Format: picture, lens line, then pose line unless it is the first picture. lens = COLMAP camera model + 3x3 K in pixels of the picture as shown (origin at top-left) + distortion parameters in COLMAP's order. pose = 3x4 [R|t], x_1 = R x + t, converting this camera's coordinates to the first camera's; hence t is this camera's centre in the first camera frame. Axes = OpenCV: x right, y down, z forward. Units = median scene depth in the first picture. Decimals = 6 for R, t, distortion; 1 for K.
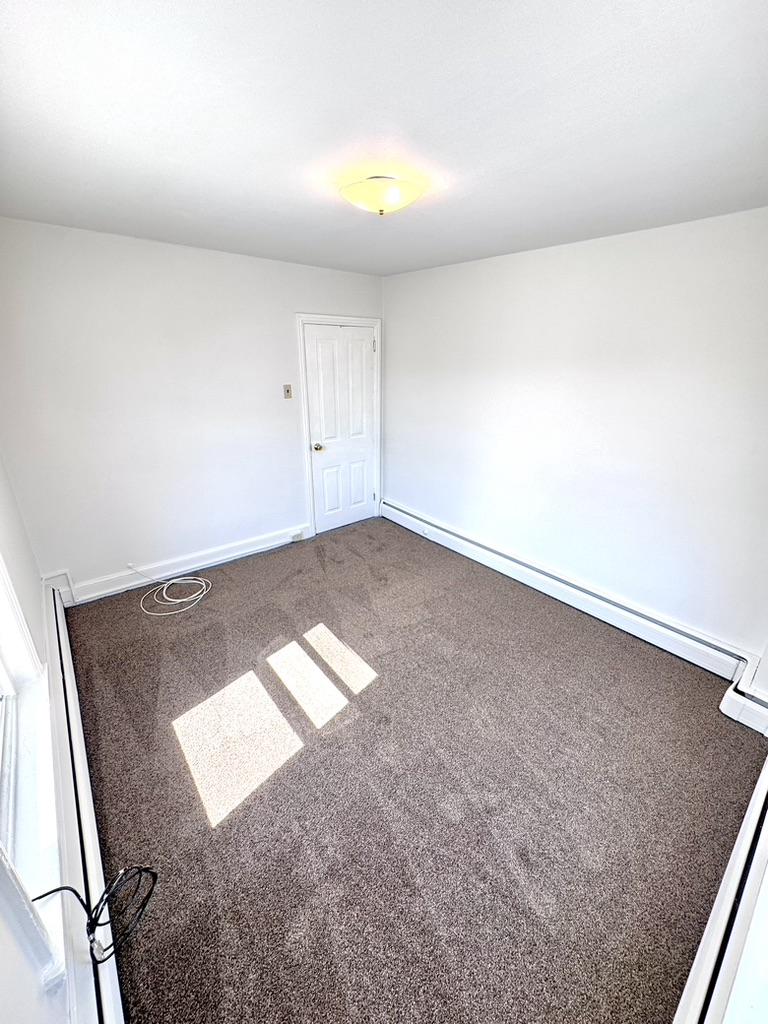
lens RADIAL K [[405.2, 0, 384.0], [0, 405.2, 512.0], [0, 0, 1]] dist [-0.002178, -0.000222]
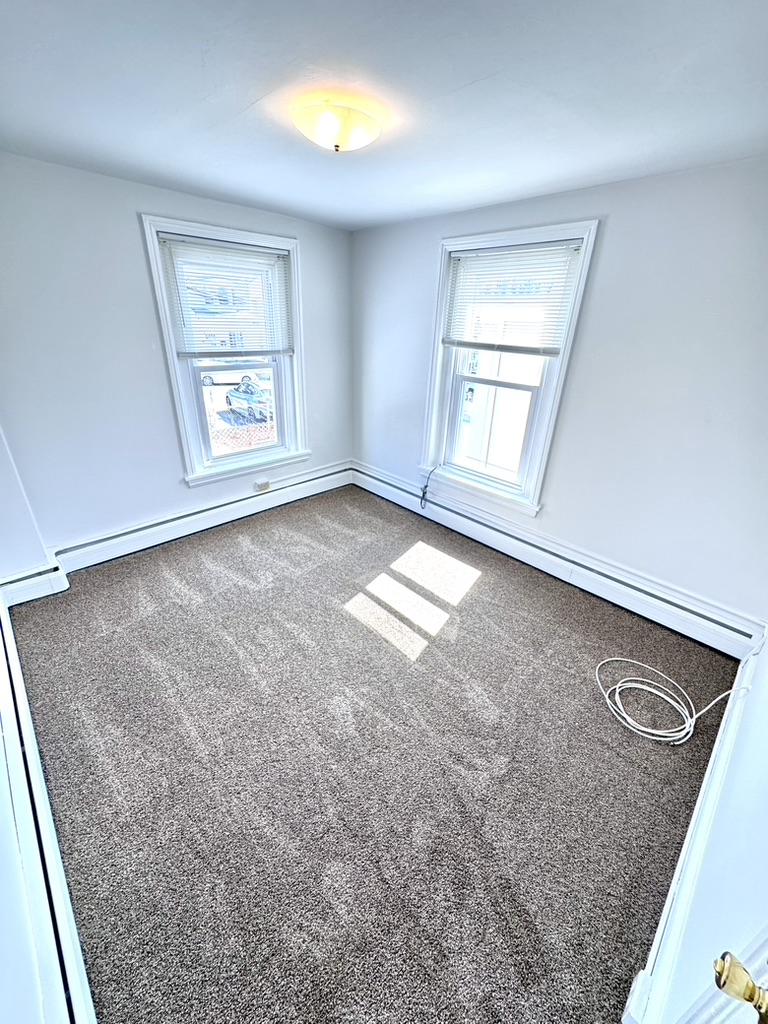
lens RADIAL K [[405.2, 0, 384.0], [0, 405.2, 512.0], [0, 0, 1]] dist [-0.002178, -0.000222]
pose [[-0.995887, -0.007491, -0.090298, -0.029680], [-0.070581, 0.689054, 0.721265, -0.636258], [0.056817, 0.724671, -0.686748, 1.726985]]
